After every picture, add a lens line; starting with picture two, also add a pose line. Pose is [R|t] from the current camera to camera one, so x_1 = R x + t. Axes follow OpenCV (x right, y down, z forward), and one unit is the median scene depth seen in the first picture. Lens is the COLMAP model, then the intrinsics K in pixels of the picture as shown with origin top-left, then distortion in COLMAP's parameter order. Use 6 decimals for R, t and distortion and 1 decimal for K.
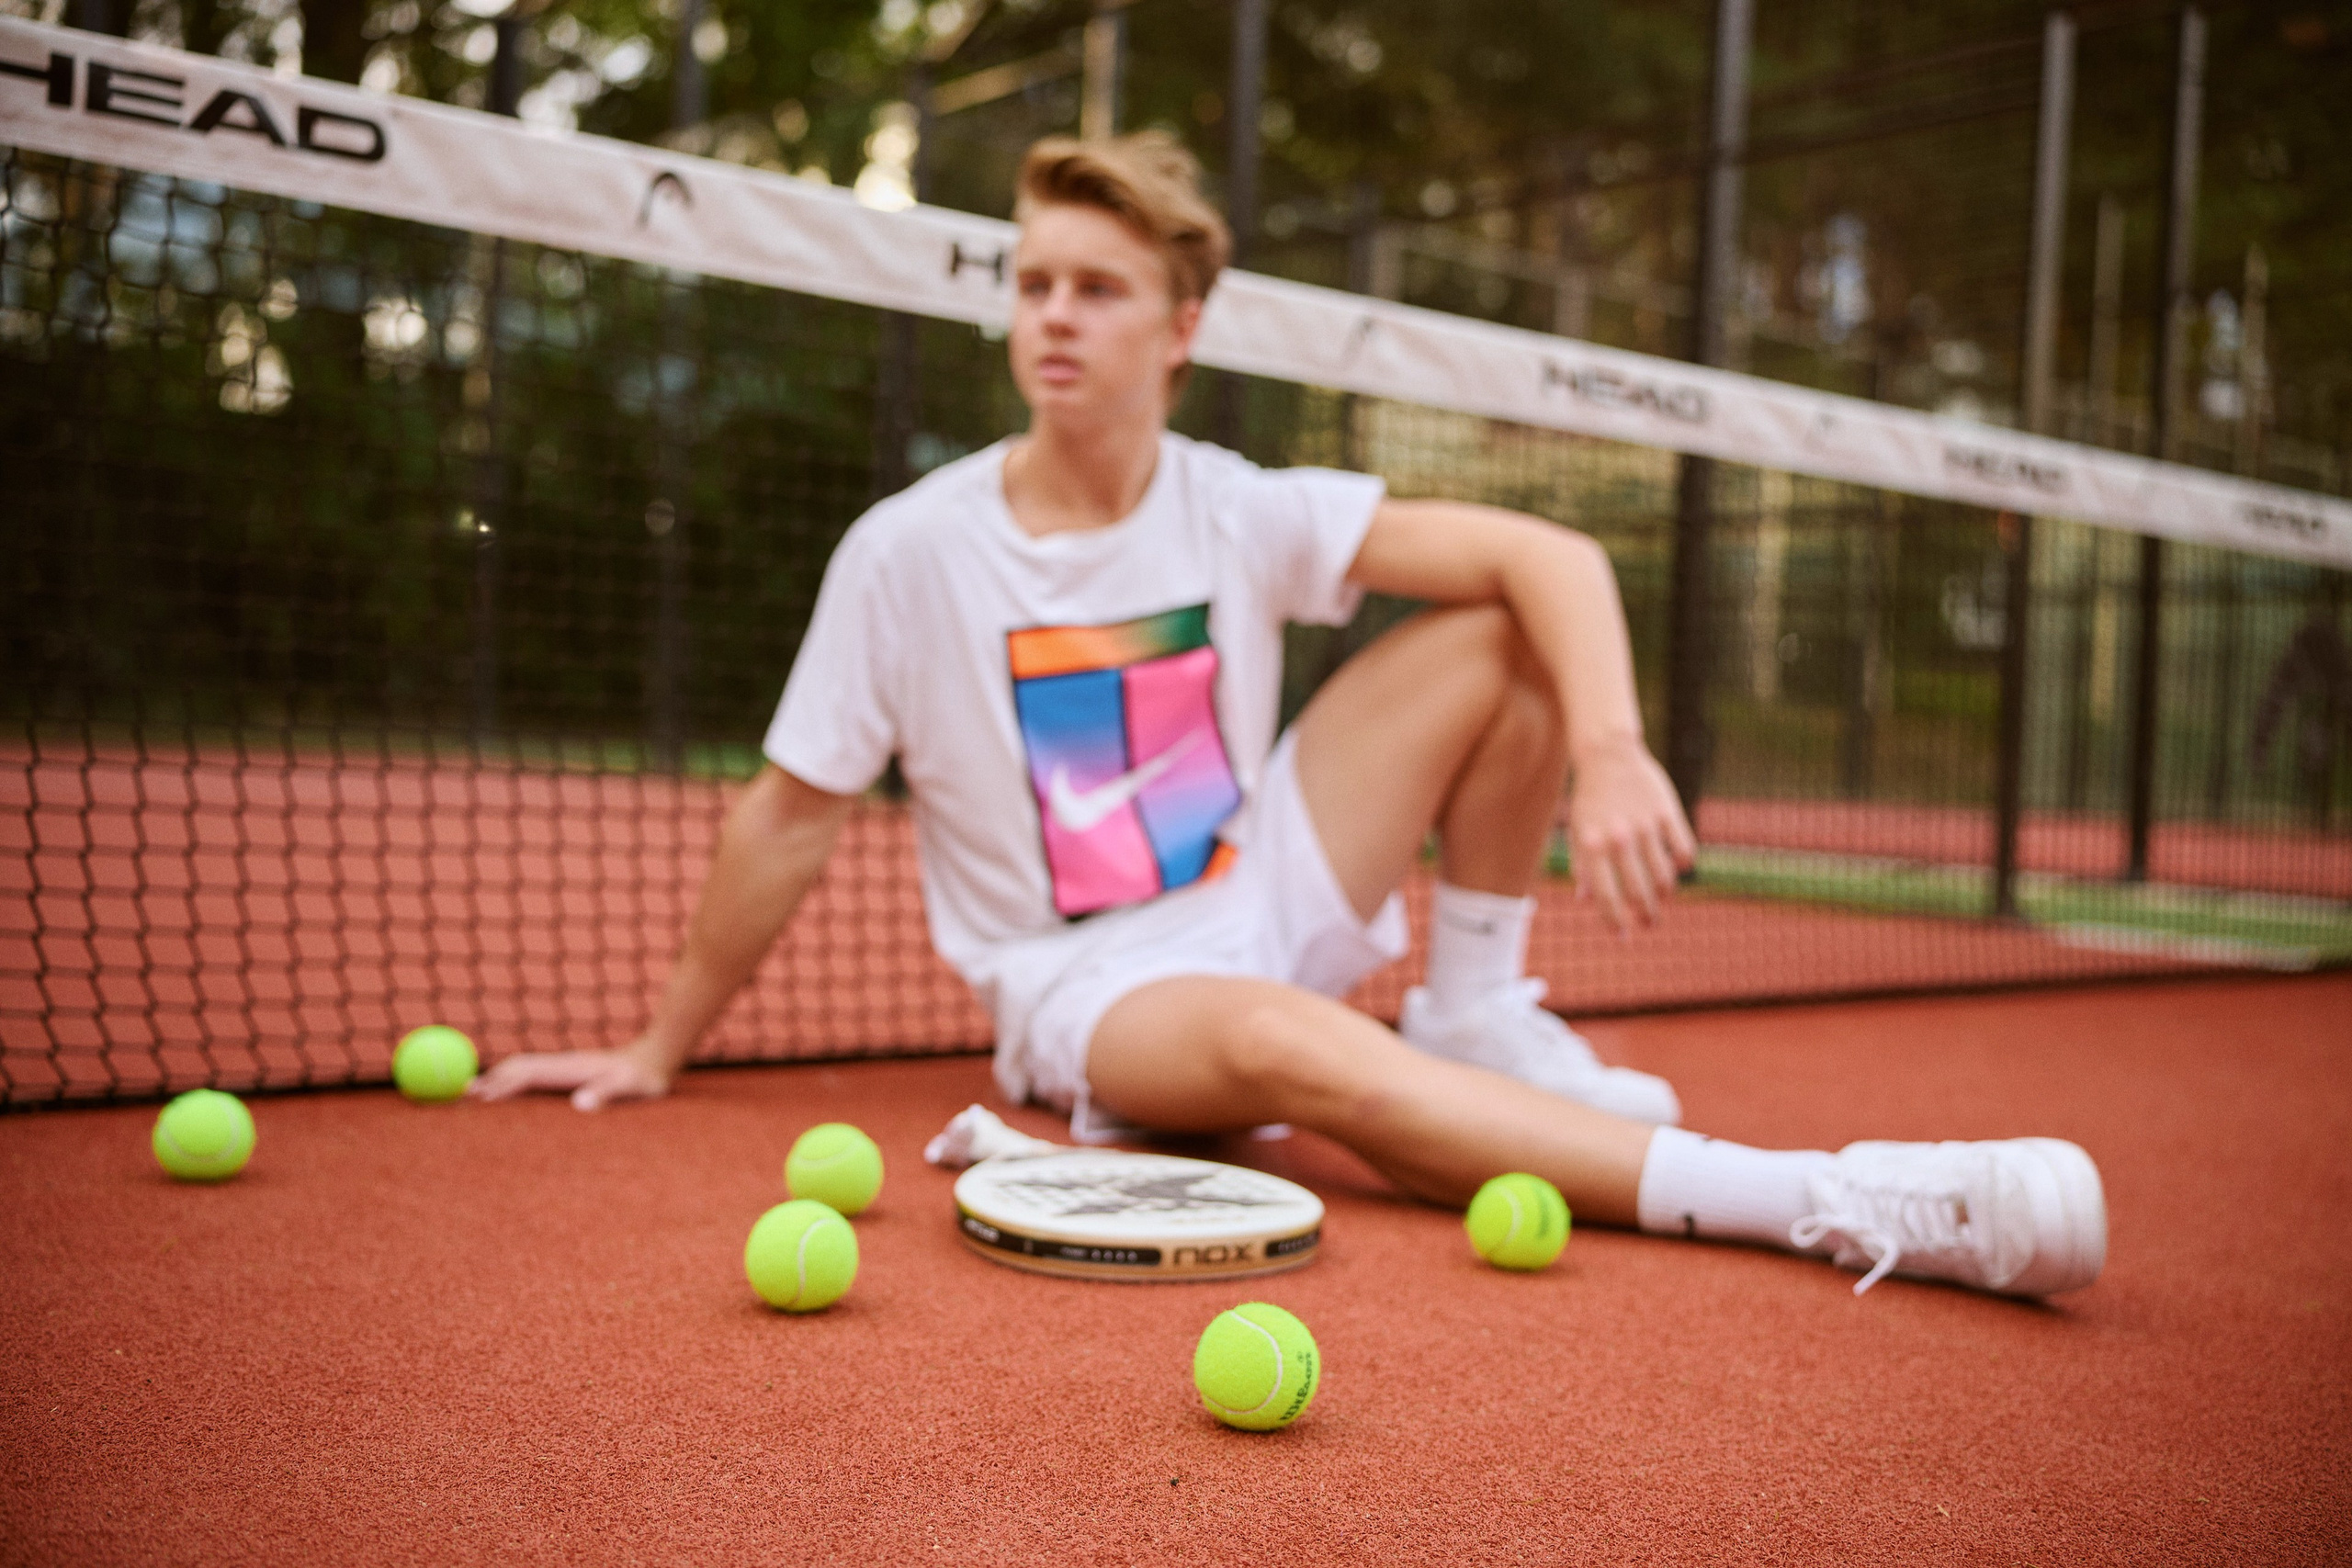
lens RADIAL K [[2446.3, 0, 1176.0], [0, 2446.3, 784.0], [0, 0, 1]] dist [0.009607, 0.006077]
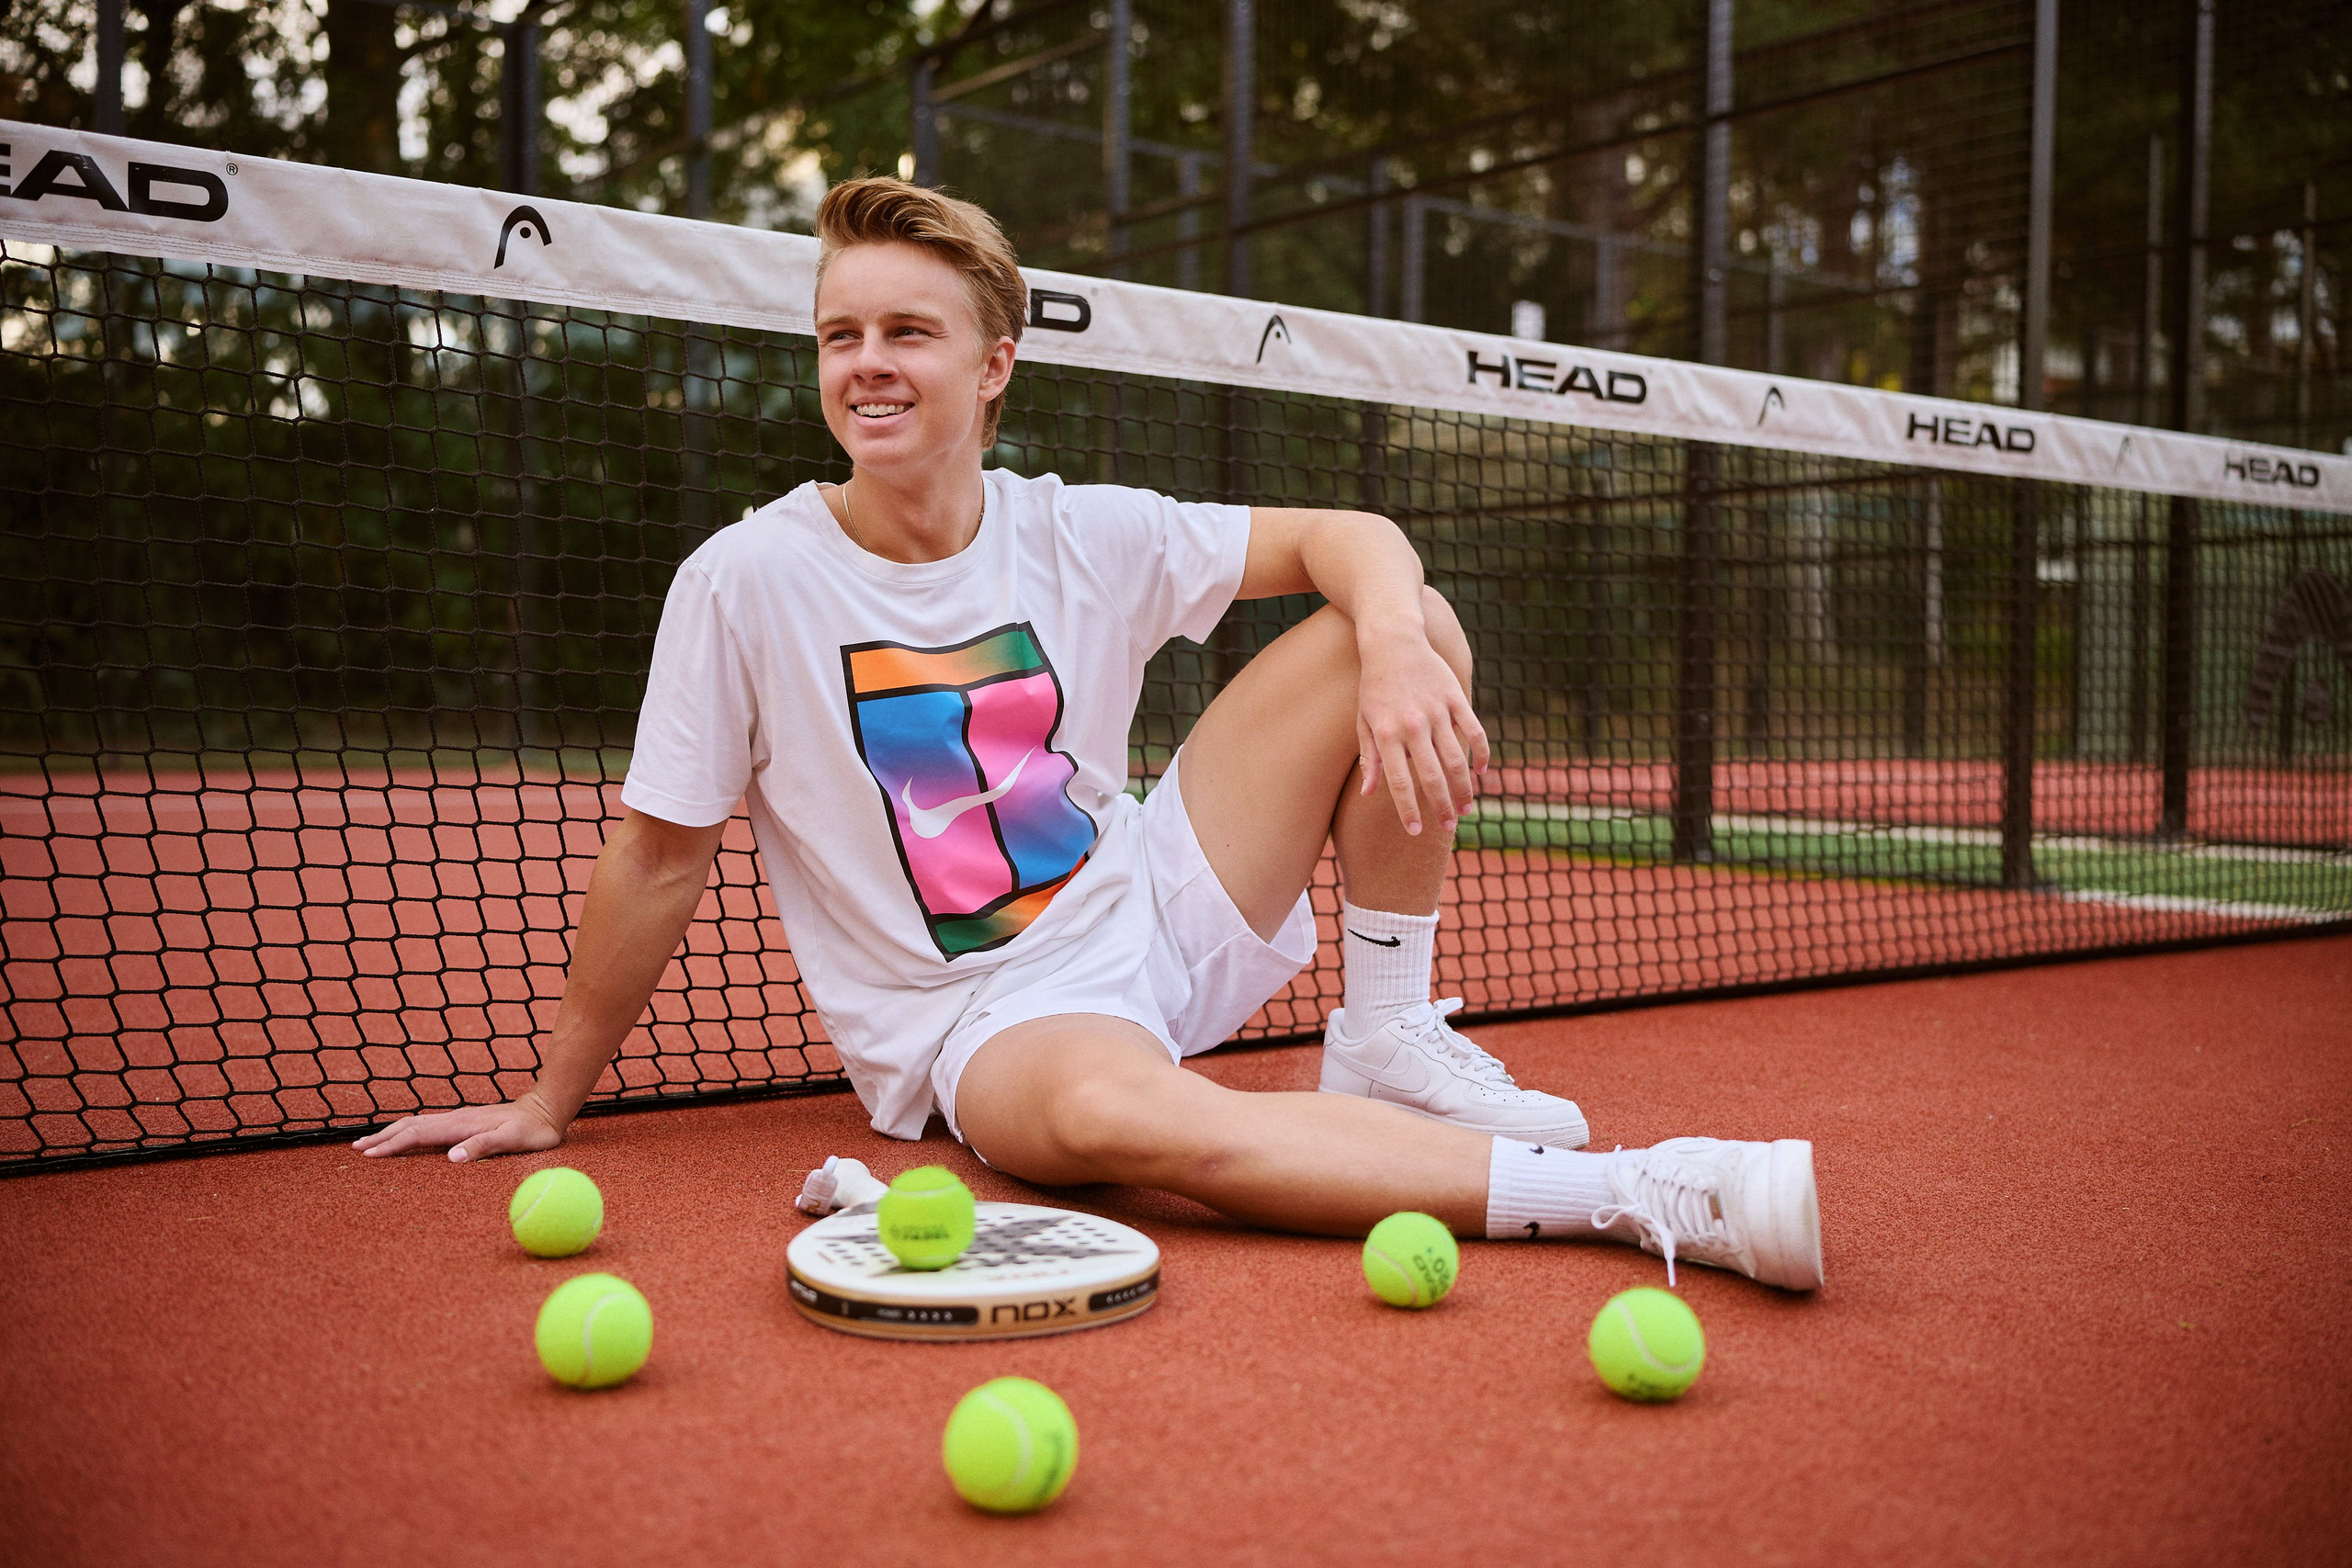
lens RADIAL K [[2446.3, 0, 1176.0], [0, 2446.3, 784.0], [0, 0, 1]] dist [0.009607, 0.006077]
pose [[0.998721, -0.036910, -0.034550, 0.099930], [0.037303, 0.999246, 0.010790, -0.023686], [0.034126, -0.012065, 0.999345, 0.021415]]
